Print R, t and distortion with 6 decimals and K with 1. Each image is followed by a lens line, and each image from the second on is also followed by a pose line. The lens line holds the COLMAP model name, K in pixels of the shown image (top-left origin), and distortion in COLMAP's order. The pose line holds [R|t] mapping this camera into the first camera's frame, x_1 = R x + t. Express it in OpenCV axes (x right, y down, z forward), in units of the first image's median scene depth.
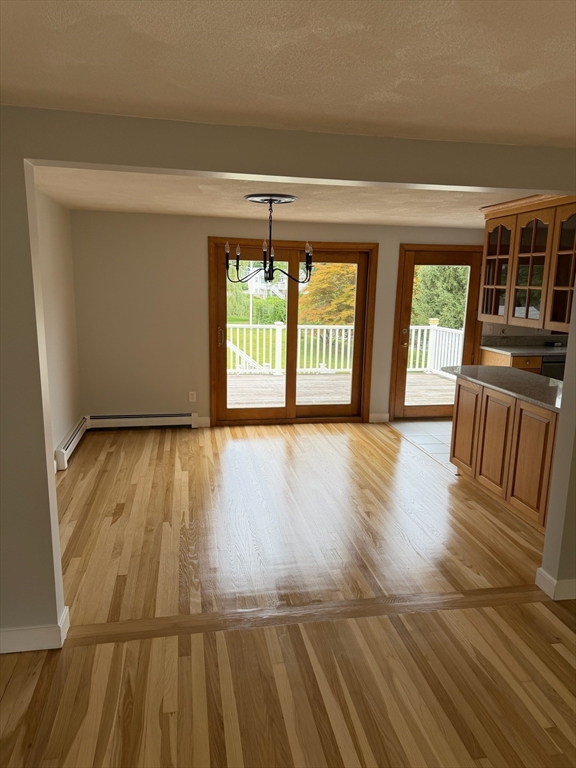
lens RADIAL K [[549.1, 0, 284.0], [0, 549.1, 386.6], [0, 0, 1]] dist [0.001570, -0.001309]
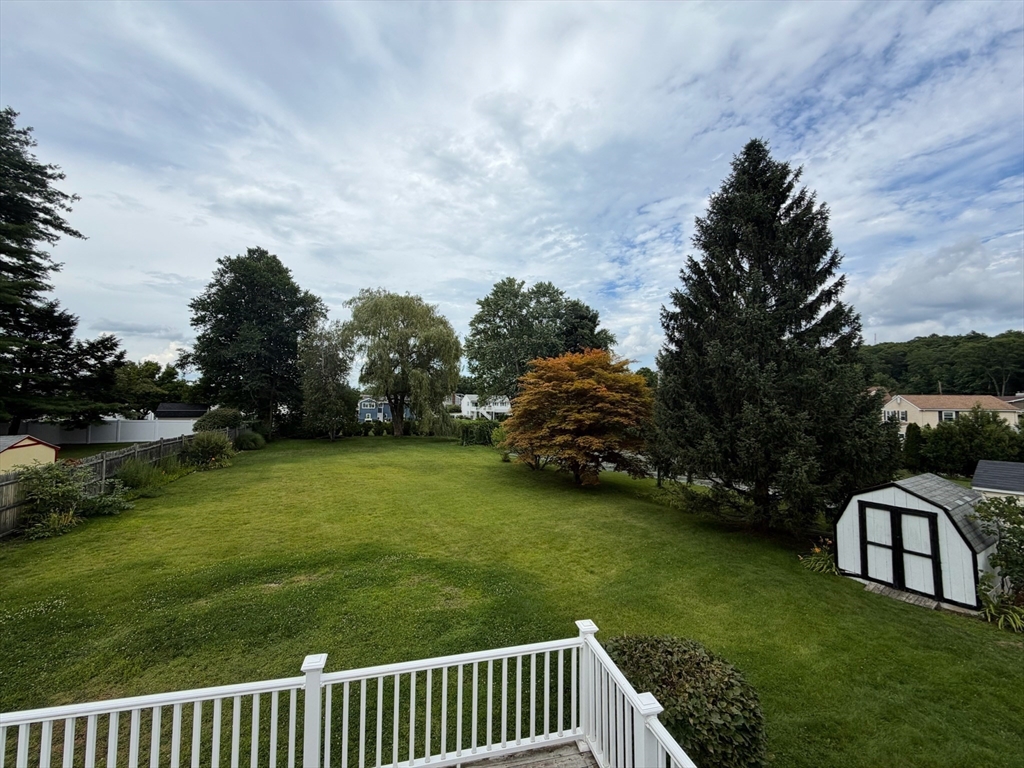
lens RADIAL K [[410.0, 0, 509.6], [0, 410.0, 386.0], [0, 0, 1]] dist [0.000323, -0.000692]
pose [[0.998950, 0.000830, 0.045796, 0.036381], [0.010004, 0.971743, -0.235831, -0.450155], [-0.044698, 0.236041, 0.970715, 2.599083]]
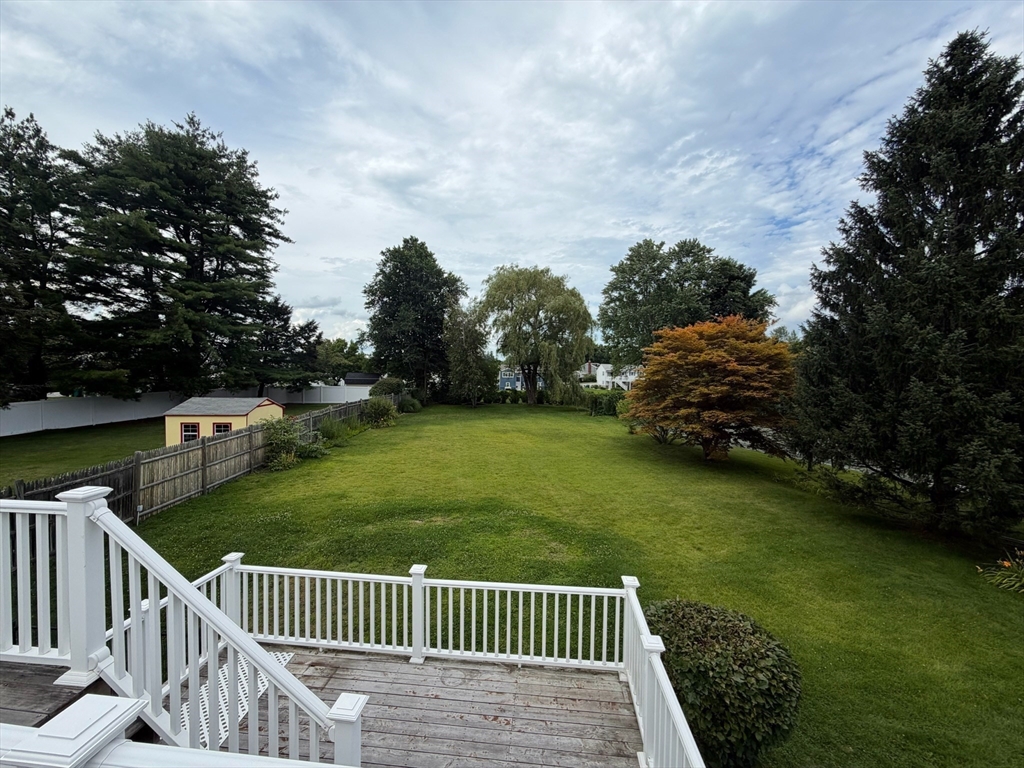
lens RADIAL K [[410.0, 0, 509.0], [0, 410.0, 386.9], [0, 0, 1]] dist [0.000323, -0.000692]
pose [[0.958463, 0.012491, -0.284945, 0.248857], [-0.057712, 0.986868, -0.150864, -0.460949], [0.279319, 0.161042, 0.946597, 2.434527]]
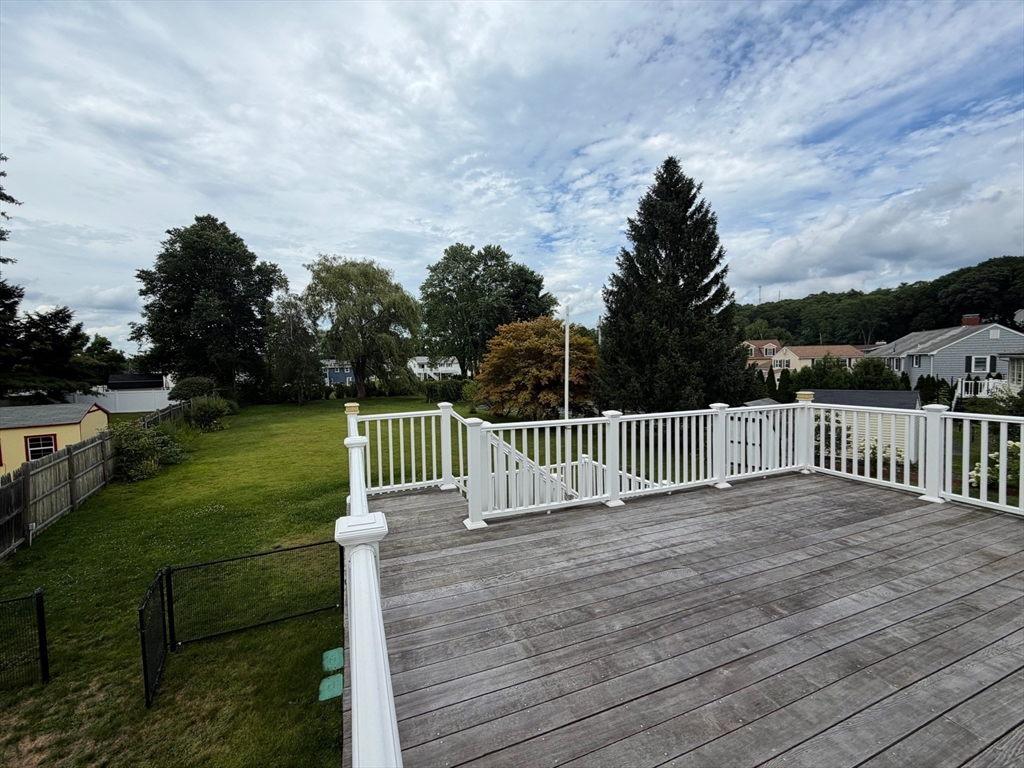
lens RADIAL K [[410.0, 0, 509.0], [0, 410.0, 391.6], [0, 0, 1]] dist [0.000323, -0.000692]
pose [[0.981132, -0.046215, 0.187736, -0.512510], [0.069678, 0.990281, -0.120370, -0.242107], [-0.180349, 0.131180, 0.974816, 1.546220]]
